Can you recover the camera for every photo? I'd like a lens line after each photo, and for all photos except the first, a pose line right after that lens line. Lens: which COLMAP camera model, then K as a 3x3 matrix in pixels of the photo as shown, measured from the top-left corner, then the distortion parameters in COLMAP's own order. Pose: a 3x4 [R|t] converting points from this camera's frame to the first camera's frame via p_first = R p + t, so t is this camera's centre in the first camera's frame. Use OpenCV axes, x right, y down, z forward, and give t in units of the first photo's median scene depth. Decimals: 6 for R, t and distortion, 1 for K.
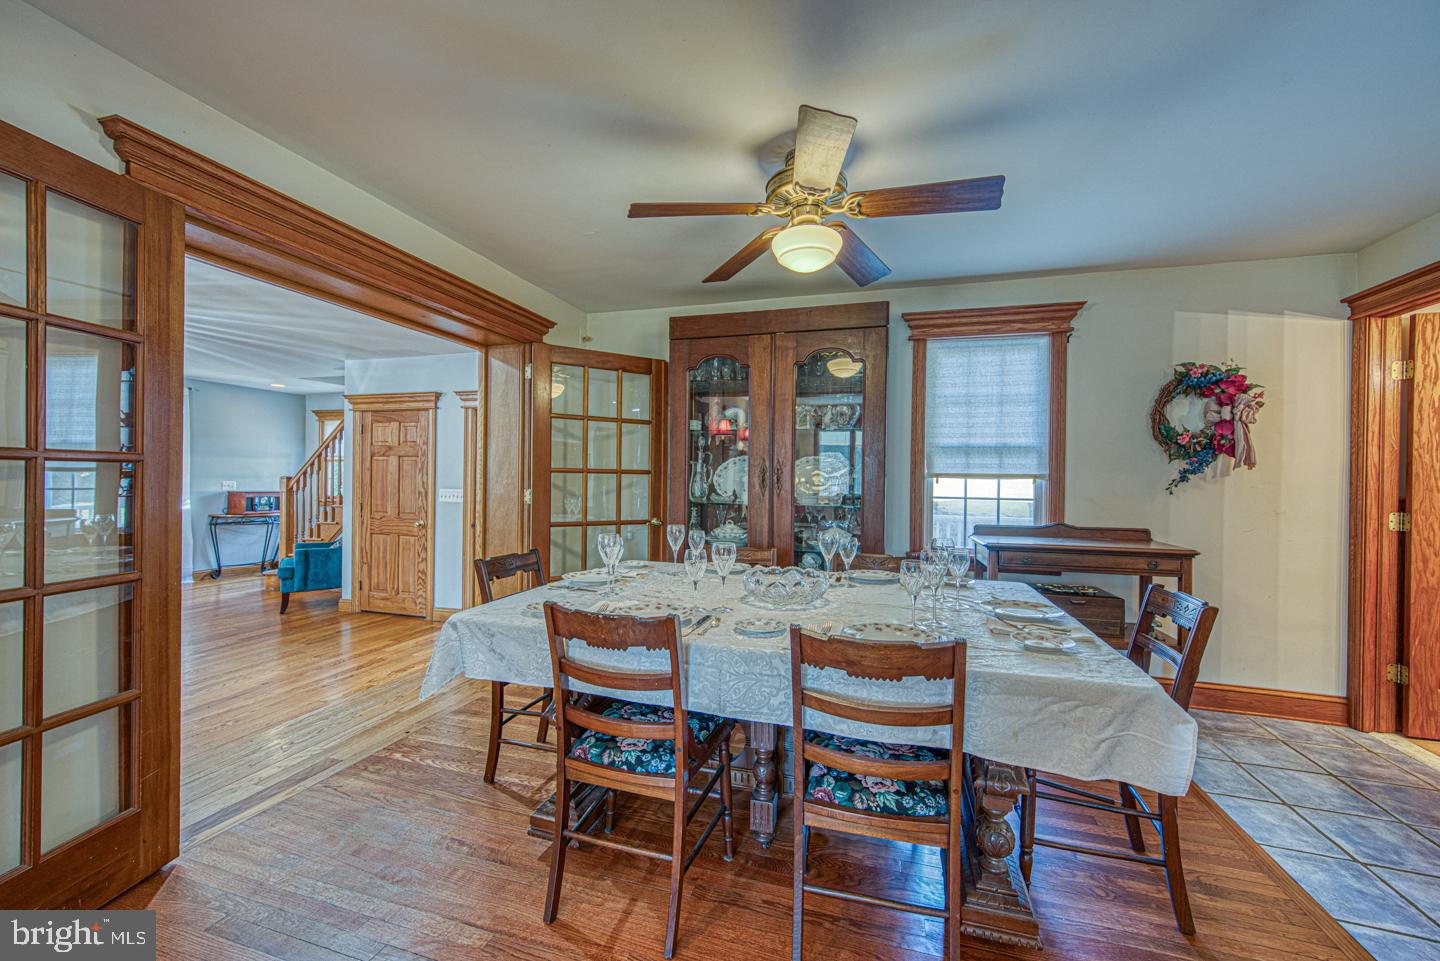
lens RADIAL K [[554.5, 0, 718.1], [0, 554.5, 475.0], [0, 0, 1]] dist [0.002868, -0.000888]
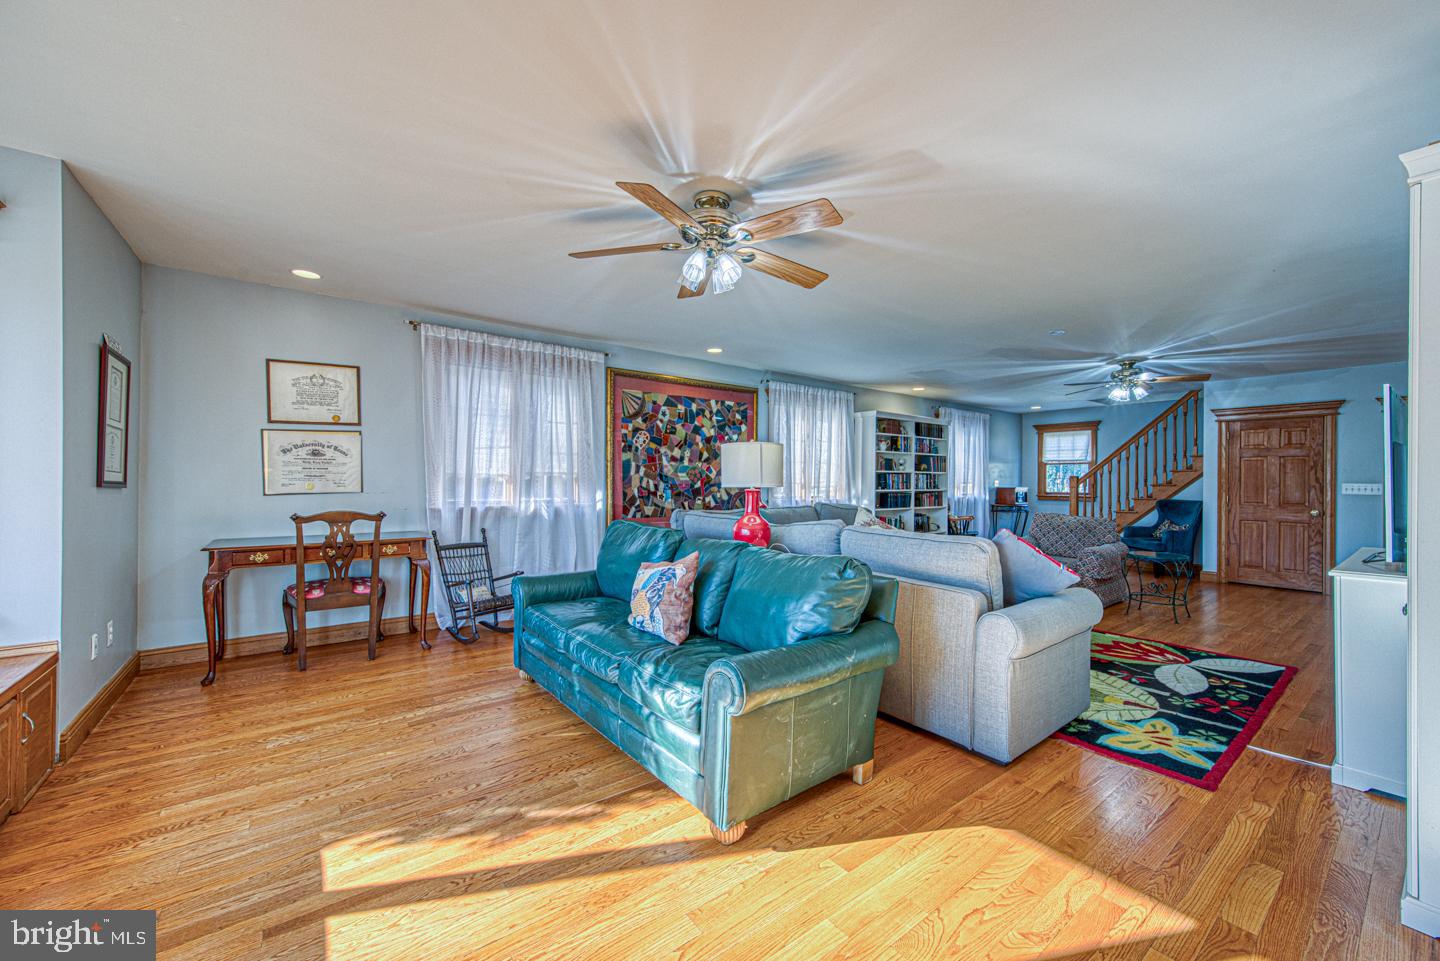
lens RADIAL K [[554.5, 0, 720.4], [0, 554.5, 475.2], [0, 0, 1]] dist [0.002868, -0.000888]
pose [[0.813508, -0.007615, -0.581504, -1.349103], [0.005551, 0.999970, -0.005329, 0.010950], [0.581527, 0.001107, 0.813526, -1.087317]]
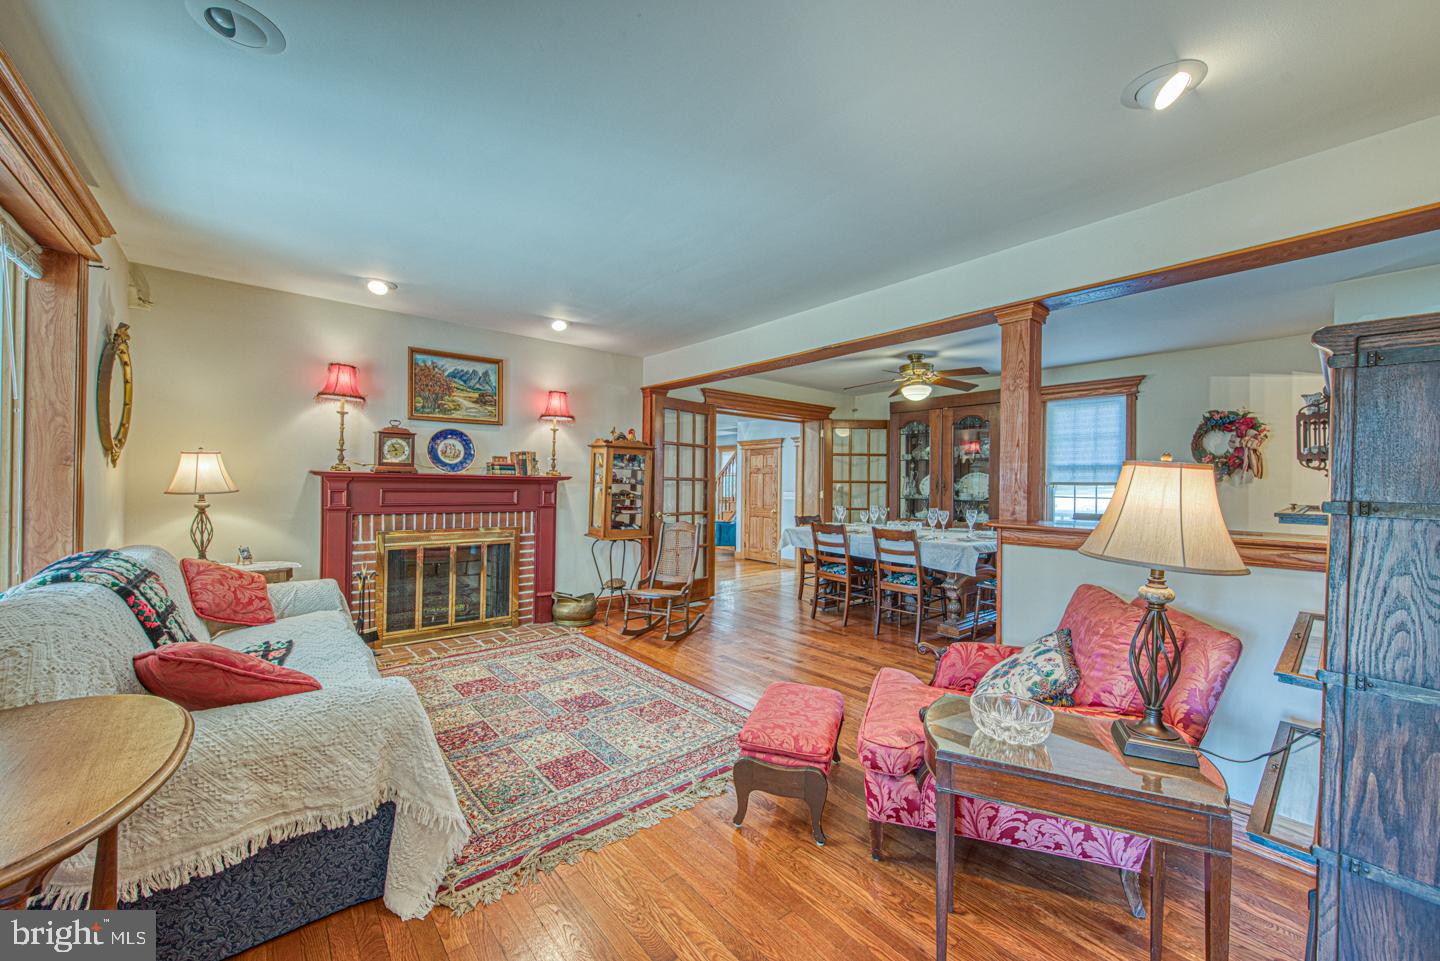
lens RADIAL K [[554.5, 0, 721.0], [0, 554.5, 482.4], [0, 0, 1]] dist [0.002868, -0.000888]
pose [[0.836979, -0.005306, -0.547210, 0.471065], [0.004240, 0.999986, -0.003210, -0.001094], [0.547219, 0.000367, 0.836989, -0.929361]]
